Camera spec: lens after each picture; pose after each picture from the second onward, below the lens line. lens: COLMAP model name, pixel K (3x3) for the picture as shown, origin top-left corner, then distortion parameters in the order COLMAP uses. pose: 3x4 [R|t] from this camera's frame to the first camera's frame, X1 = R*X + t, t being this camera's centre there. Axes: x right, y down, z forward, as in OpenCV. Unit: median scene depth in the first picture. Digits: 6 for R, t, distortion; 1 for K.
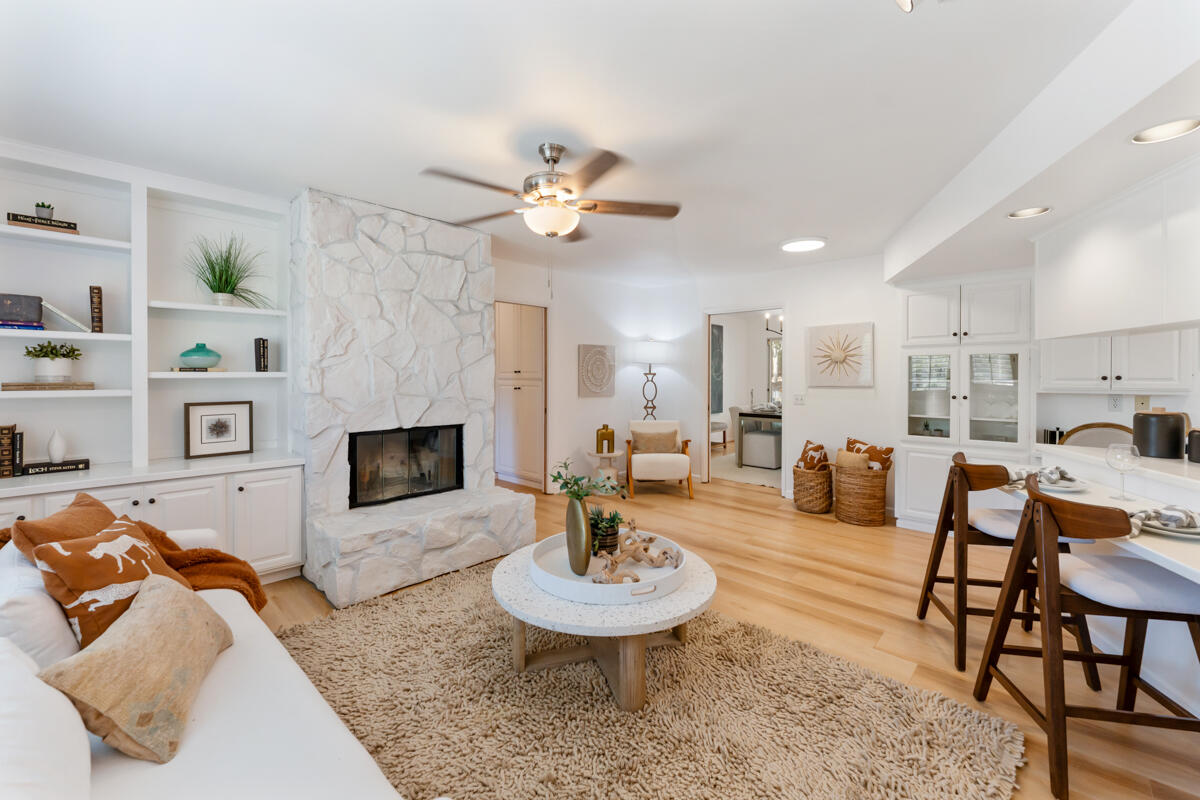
lens RADIAL K [[485.5, 0, 598.5], [0, 485.5, 378.7], [0, 0, 1]] dist [-0.000179, -0.000042]
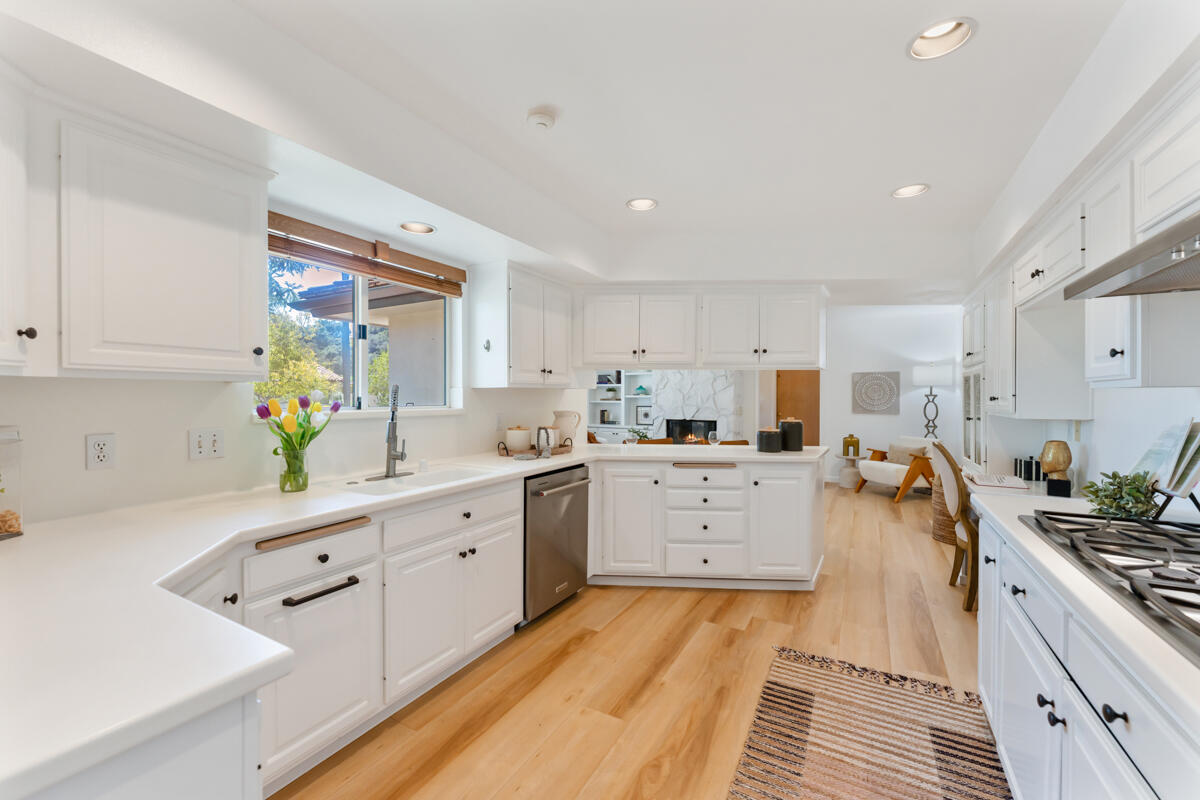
lens RADIAL K [[485.5, 0, 598.8], [0, 485.5, 397.9], [0, 0, 1]] dist [-0.000179, -0.000042]
pose [[0.247338, 0.004798, -0.968917, 1.112628], [-0.005766, 0.999977, 0.003480, -0.004376], [0.968912, 0.004726, 0.247360, 0.017118]]
